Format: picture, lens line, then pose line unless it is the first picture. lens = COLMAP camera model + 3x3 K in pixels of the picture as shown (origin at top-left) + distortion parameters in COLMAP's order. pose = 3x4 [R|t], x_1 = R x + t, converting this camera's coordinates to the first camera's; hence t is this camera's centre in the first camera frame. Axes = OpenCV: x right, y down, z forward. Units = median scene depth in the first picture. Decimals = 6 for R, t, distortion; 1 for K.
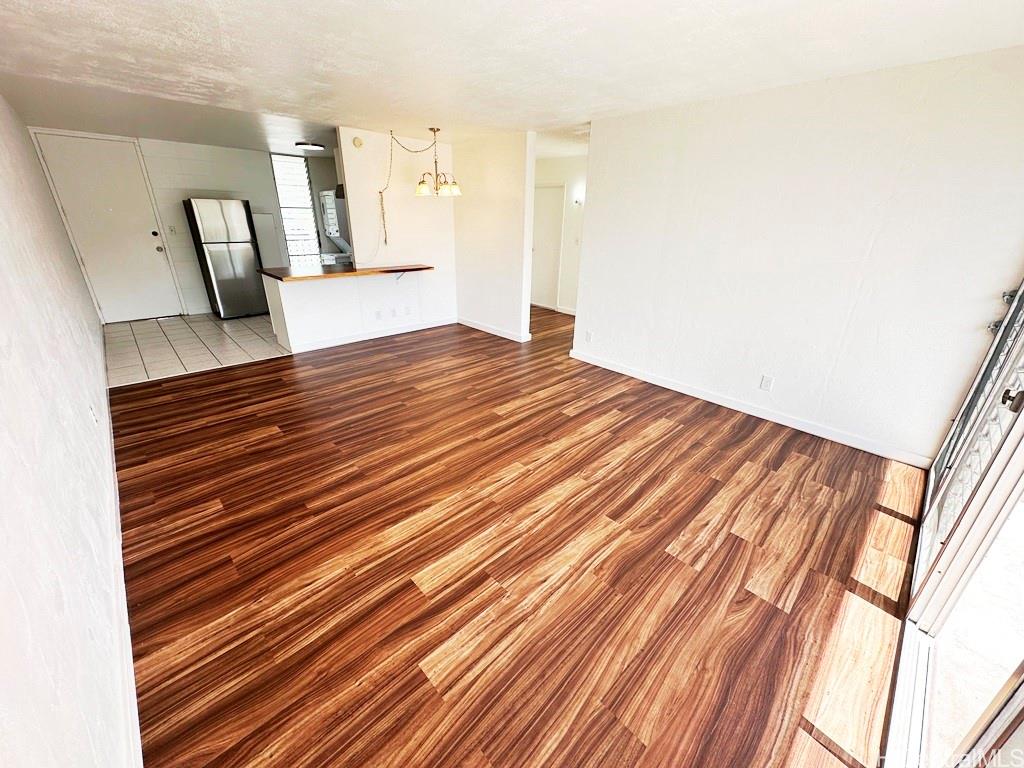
lens RADIAL K [[407.2, 0, 512.0], [0, 407.2, 384.0], [0, 0, 1]] dist [0.000143, -0.000119]
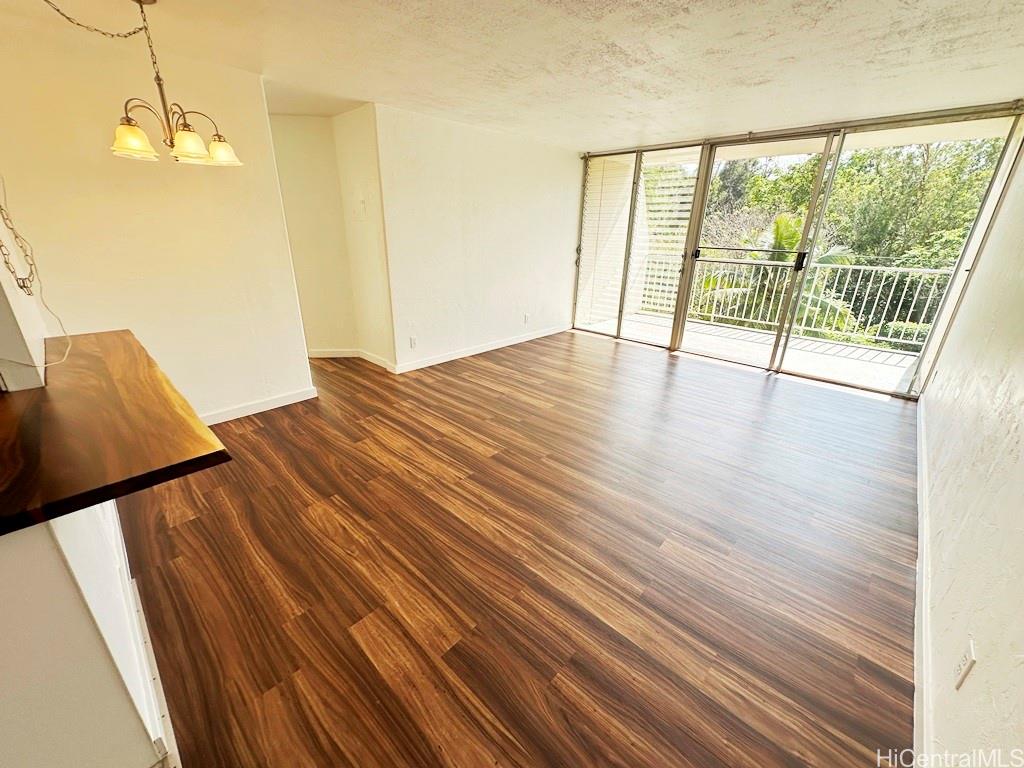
lens RADIAL K [[407.2, 0, 512.0], [0, 407.2, 384.0], [0, 0, 1]] dist [0.000143, -0.000119]
pose [[-0.053122, -0.373431, 0.926136, -0.750647], [0.366130, 0.855574, 0.365980, -0.303952], [-0.929046, 0.358528, 0.091274, 0.765040]]
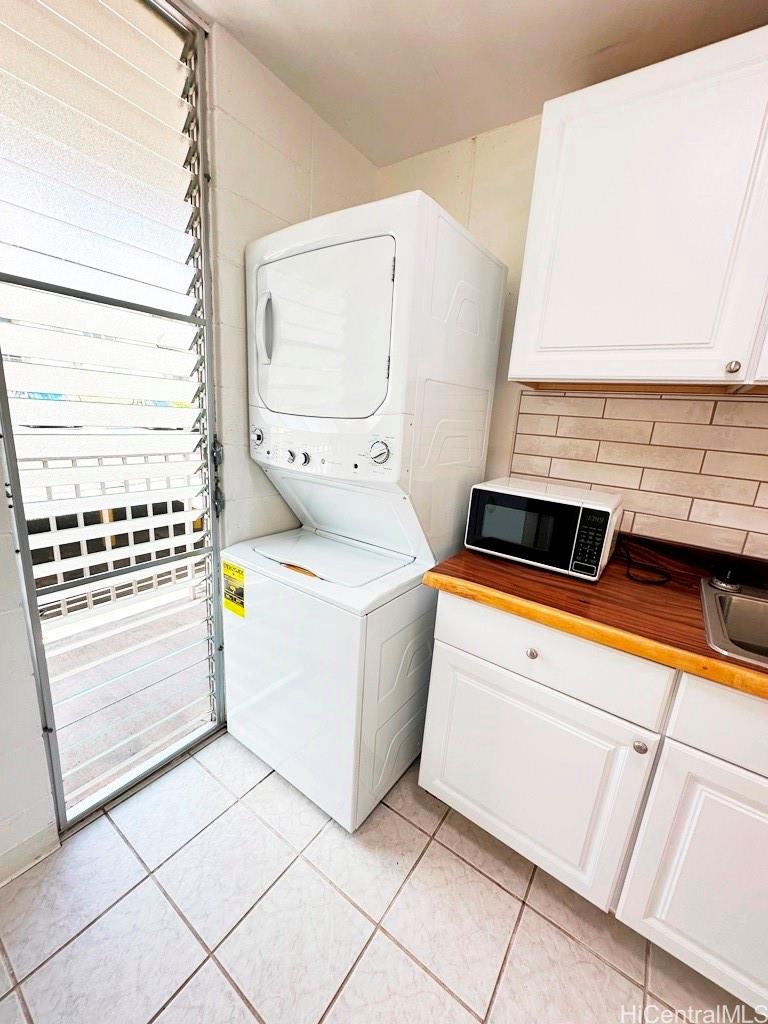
lens RADIAL K [[407.2, 0, 384.0], [0, 407.2, 512.0], [0, 0, 1]] dist [0.000143, -0.000119]
pose [[0.979662, 0.001942, 0.200643, -0.723823], [0.027758, 0.989026, -0.145108, -0.515606], [-0.198723, 0.147727, 0.968858, 1.328954]]
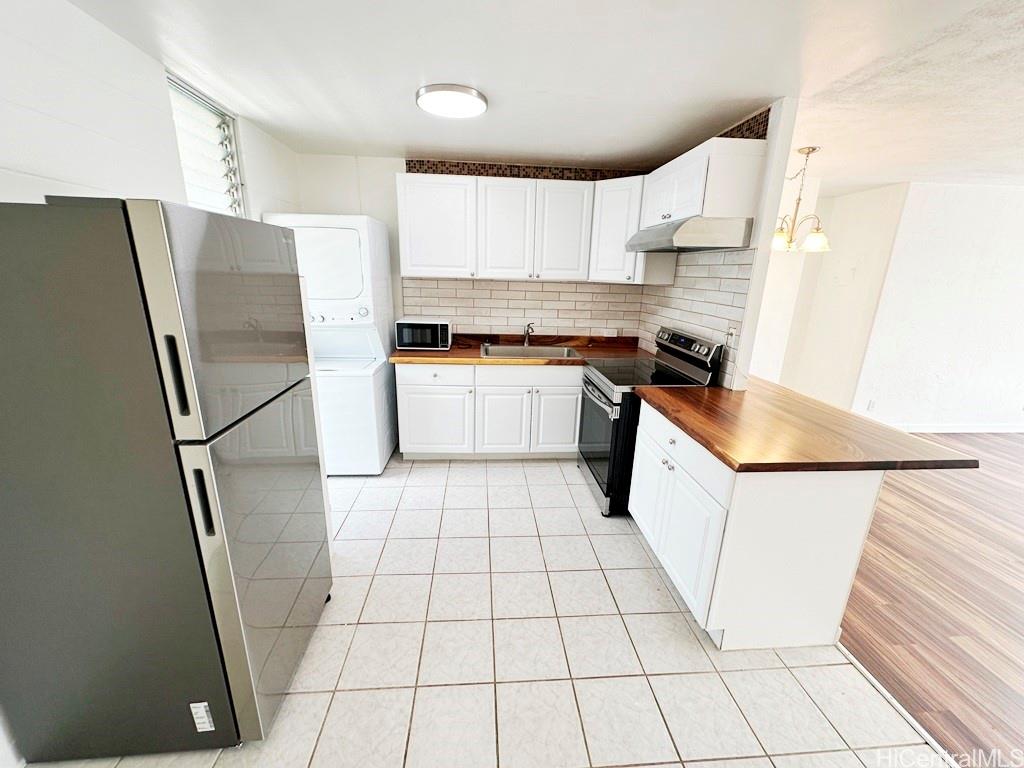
lens RADIAL K [[407.2, 0, 512.0], [0, 407.2, 384.0], [0, 0, 1]] dist [0.000143, -0.000119]
pose [[0.630499, -0.207469, 0.747949, -1.032928], [0.285554, 0.958036, 0.025030, -0.430628], [-0.721755, 0.197799, 0.663284, 1.000036]]
